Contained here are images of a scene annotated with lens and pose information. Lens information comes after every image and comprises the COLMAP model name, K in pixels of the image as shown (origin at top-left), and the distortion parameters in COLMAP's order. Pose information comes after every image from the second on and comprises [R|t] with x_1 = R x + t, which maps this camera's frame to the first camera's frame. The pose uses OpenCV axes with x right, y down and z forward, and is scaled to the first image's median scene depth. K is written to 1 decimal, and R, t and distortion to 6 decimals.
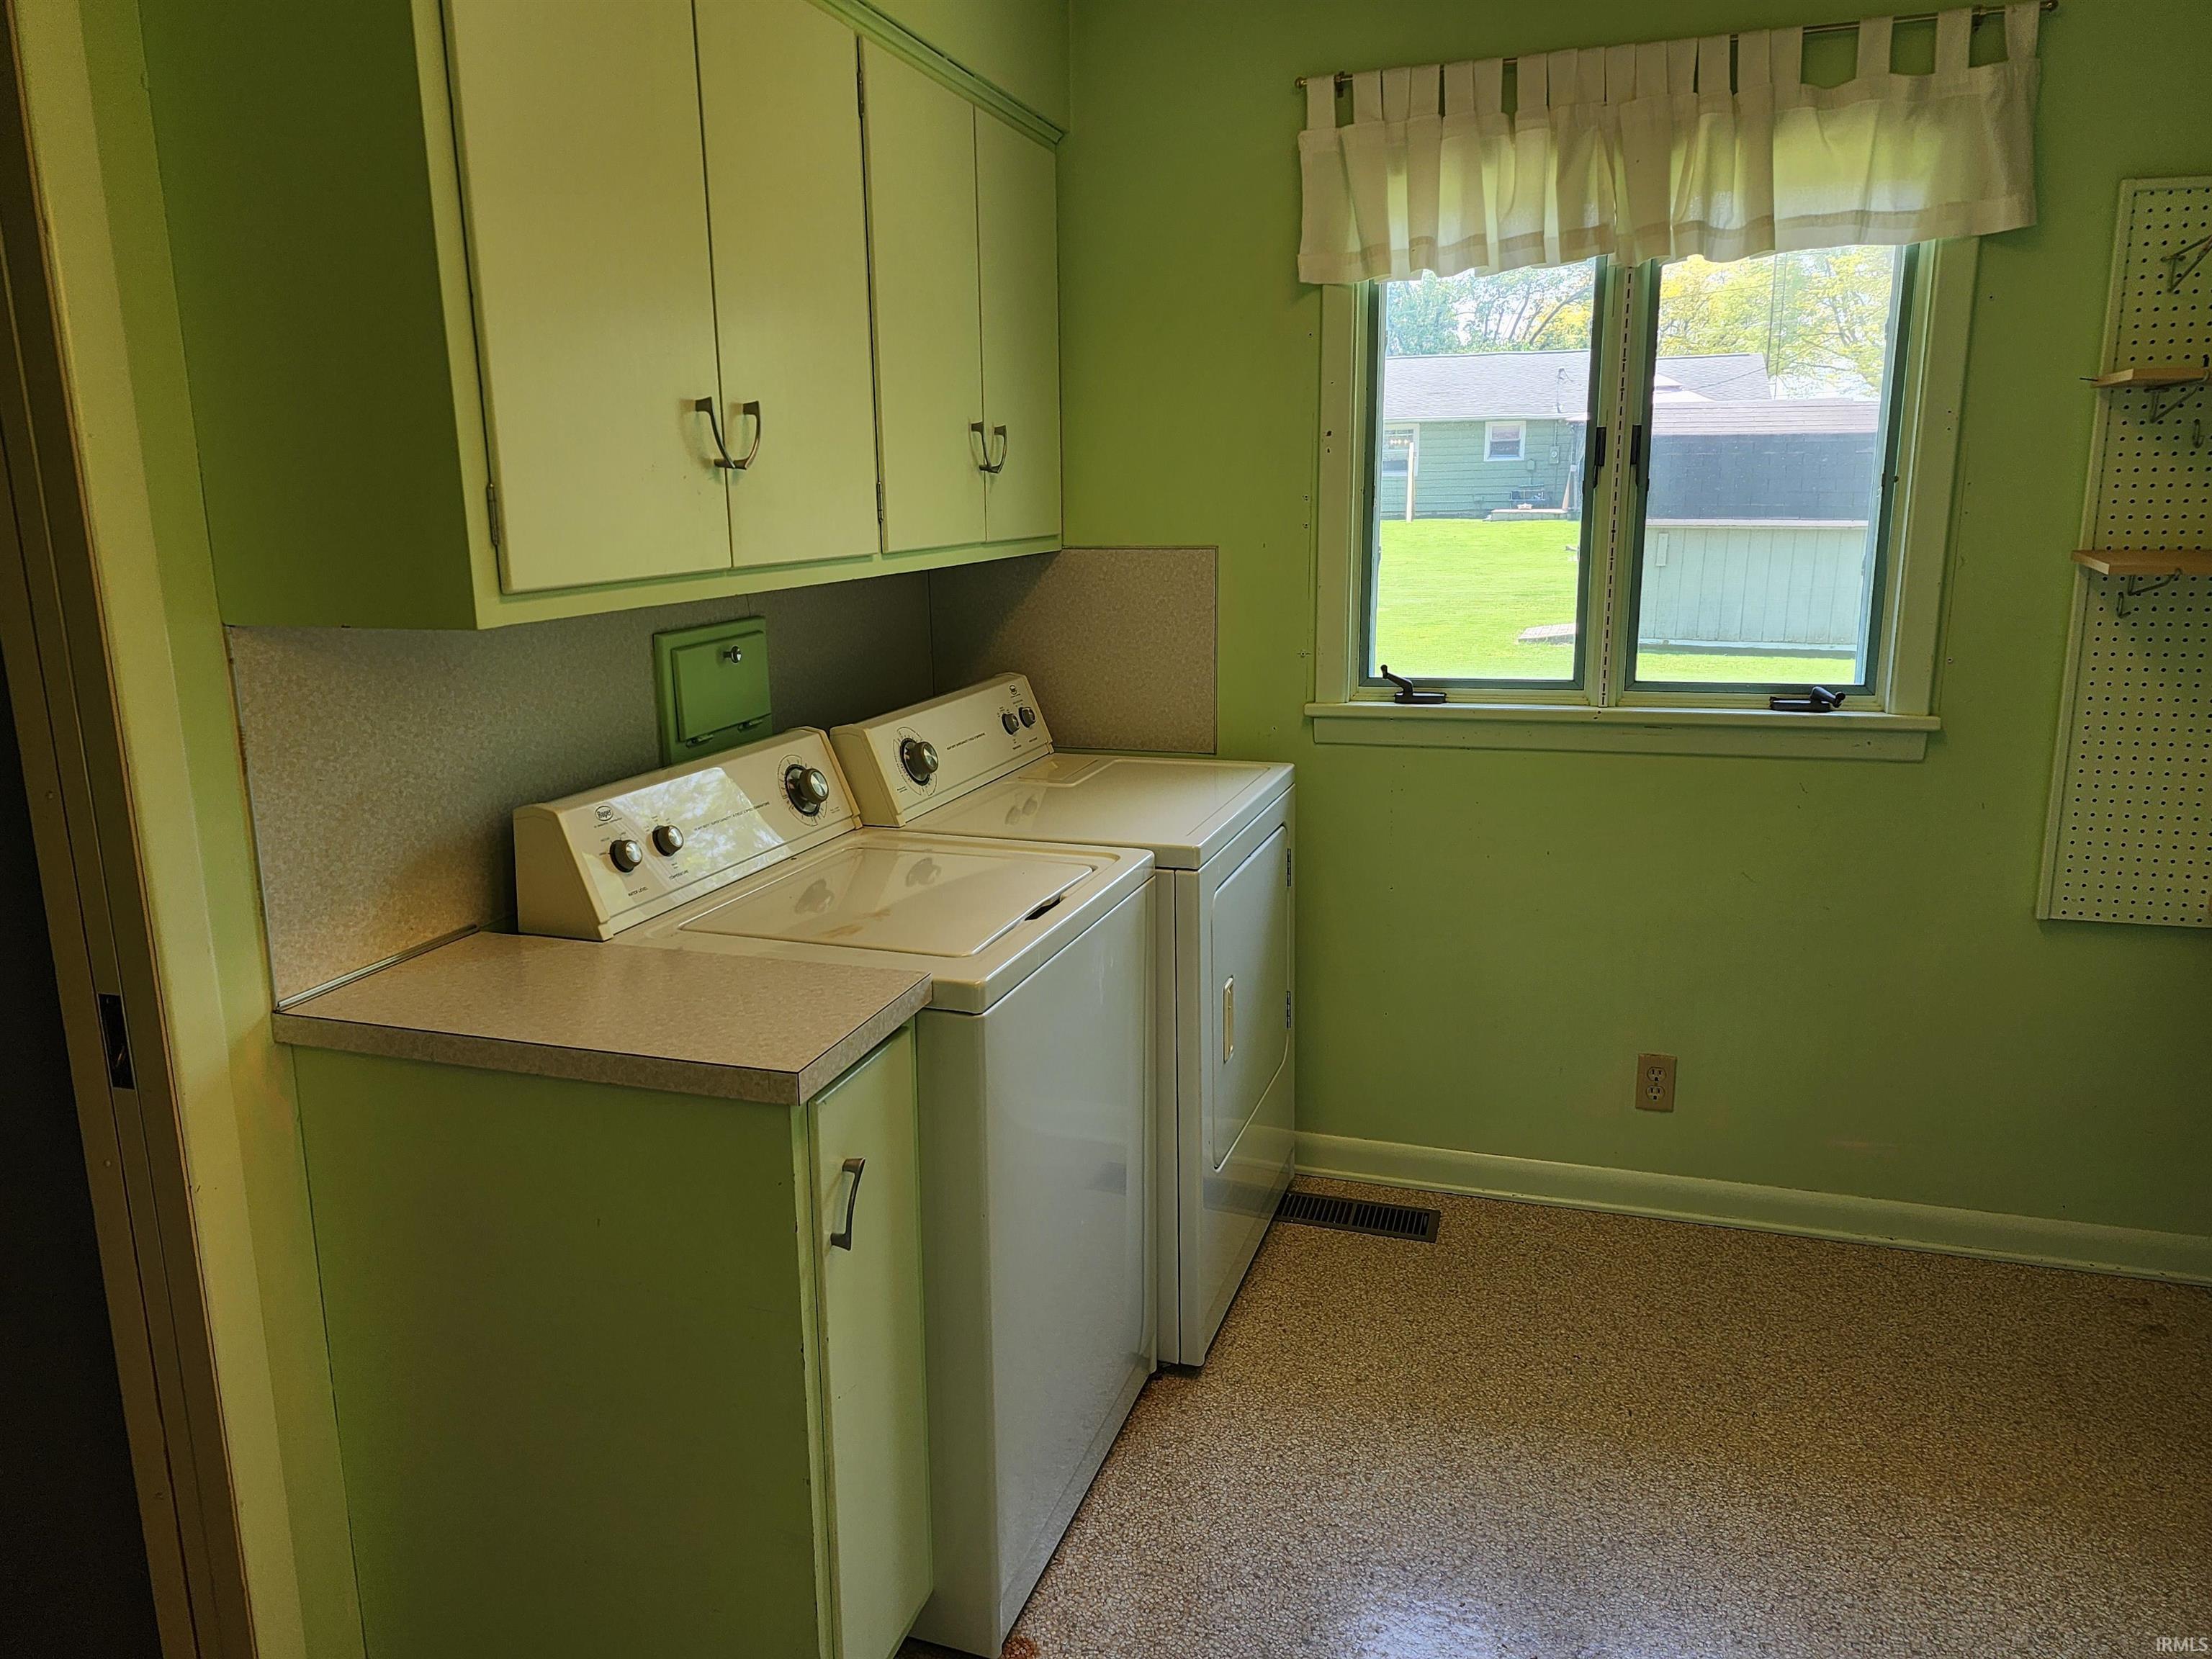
lens RADIAL K [[1560.7, 0, 1106.0], [0, 1560.7, 829.5], [0, 0, 1]] dist [0.072197, -0.063835]
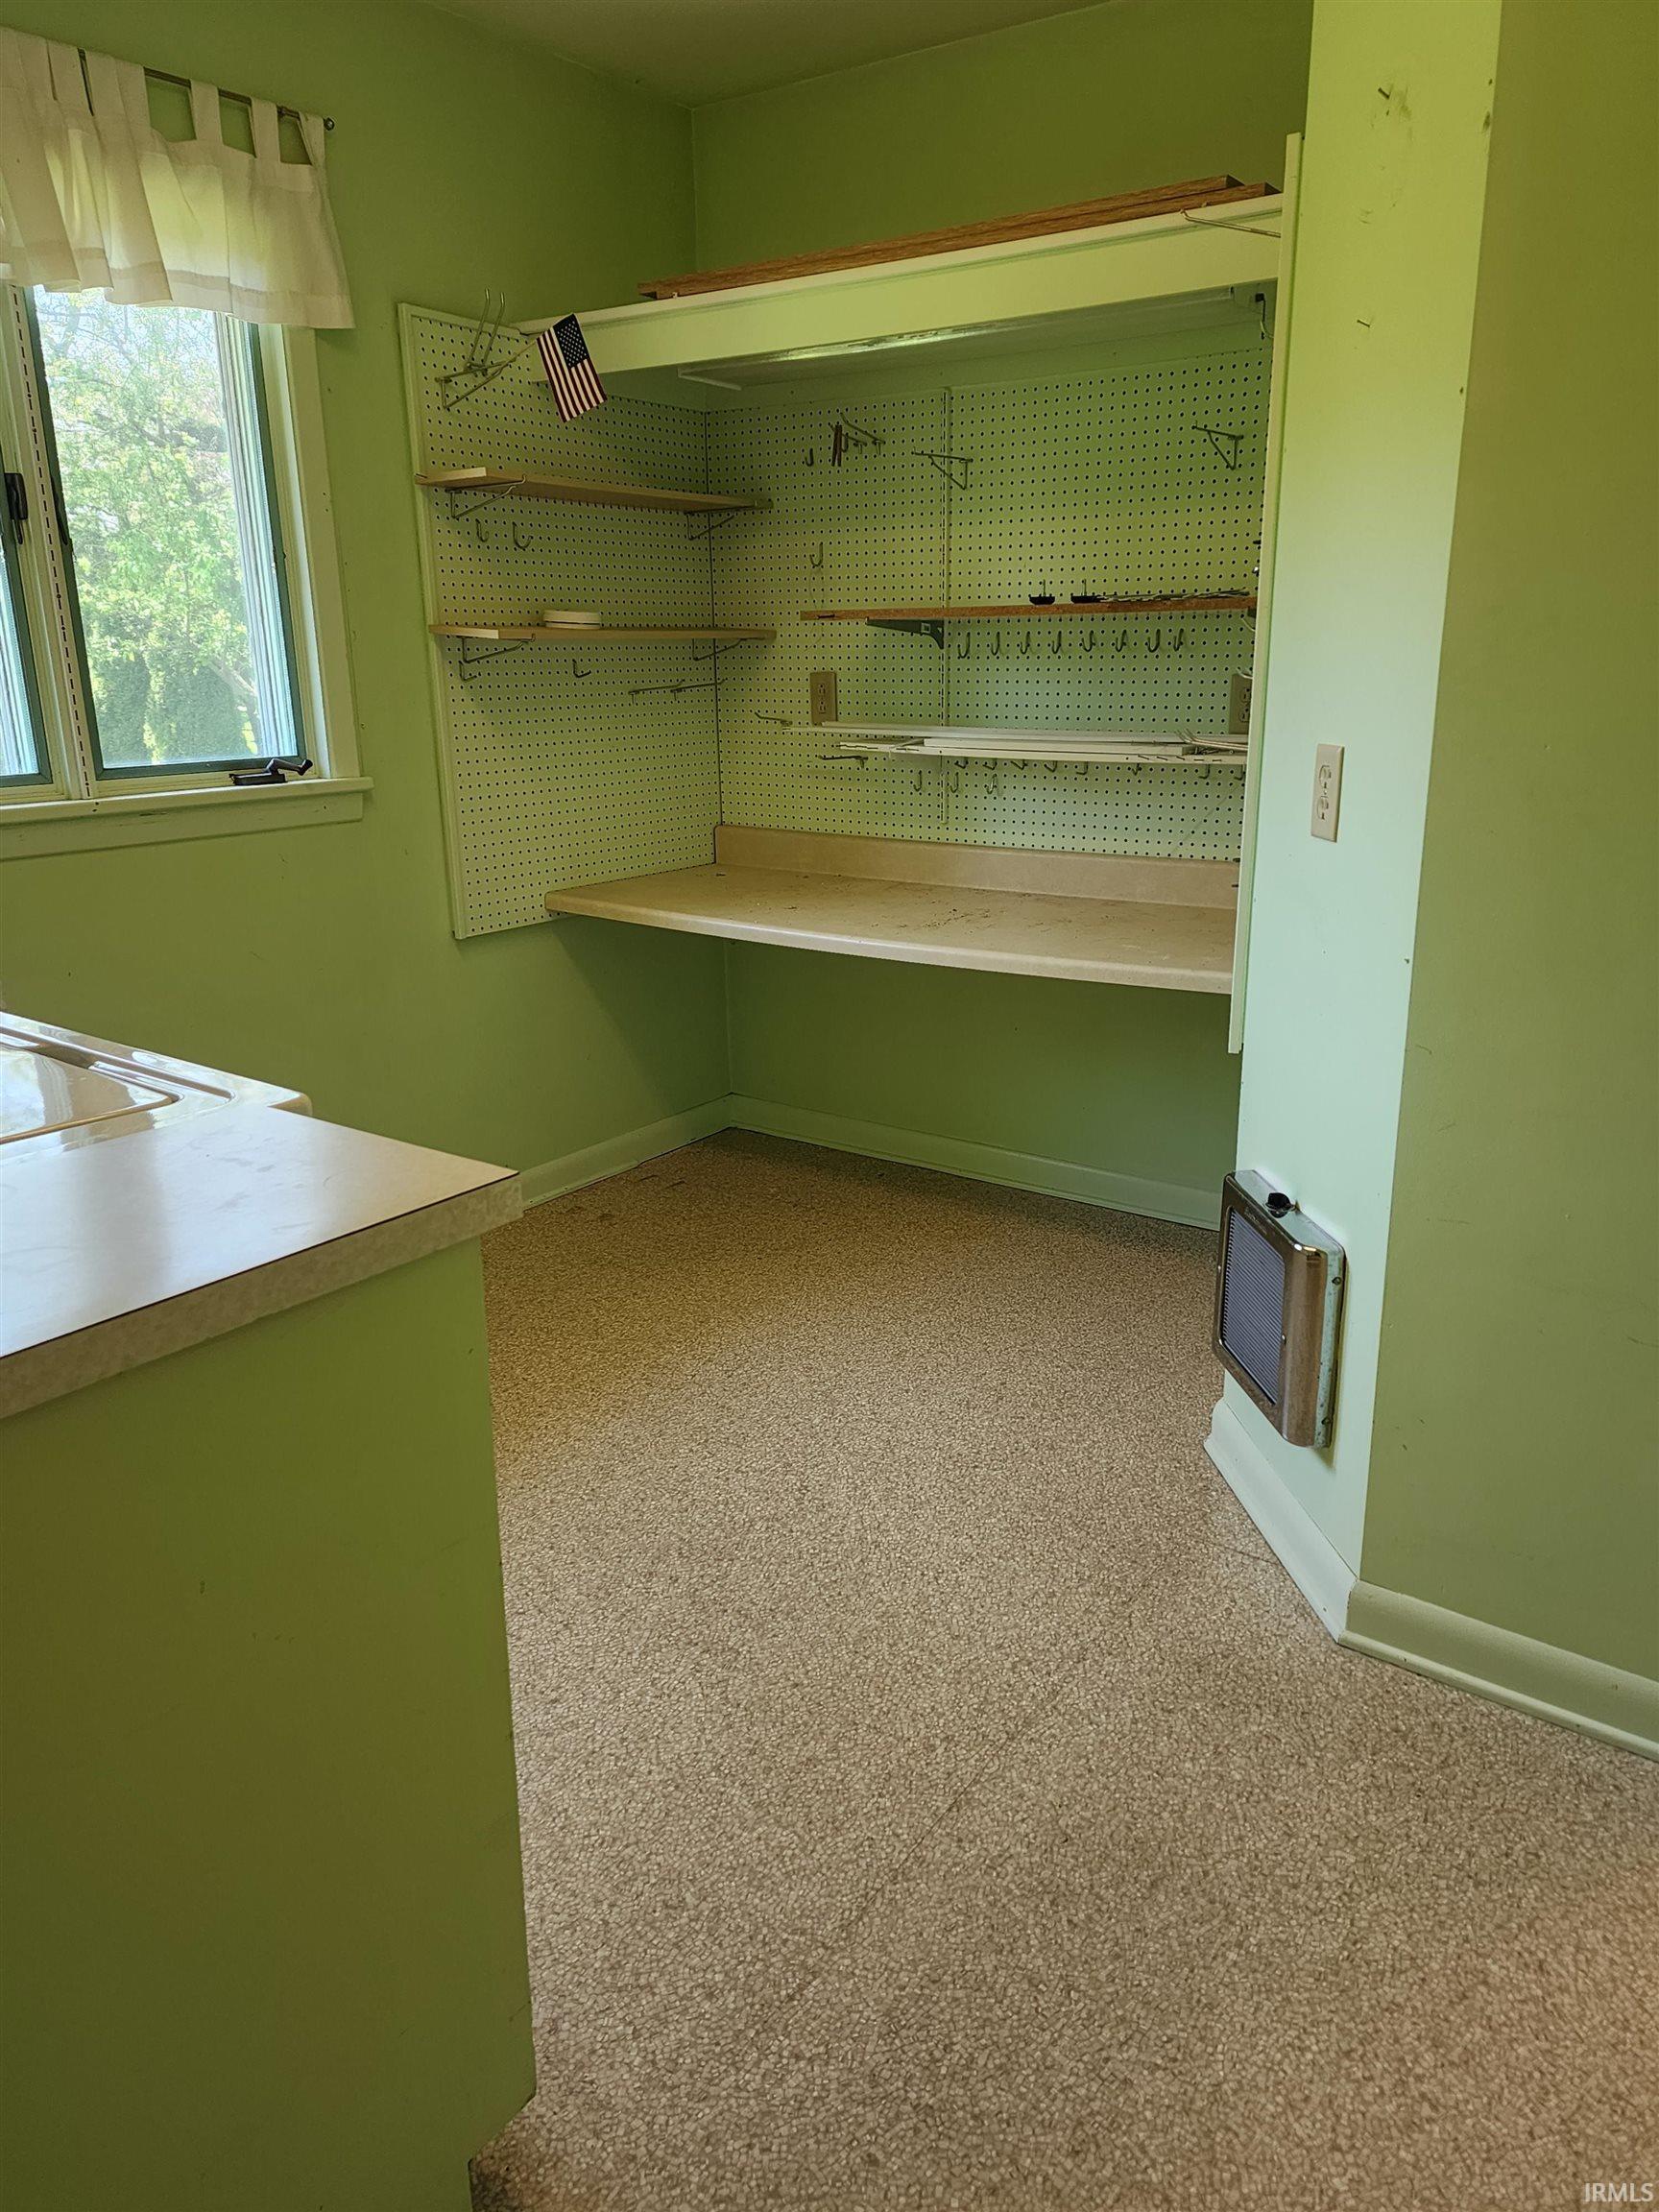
lens RADIAL K [[1560.7, 0, 829.5], [0, 1560.7, 1106.0], [0, 0, 1]] dist [0.072197, -0.063835]
pose [[0.303722, -0.253794, 0.918336, -0.486011], [0.214564, 0.957329, 0.193607, 0.007261], [-0.928286, 0.138239, 0.345217, 0.354707]]
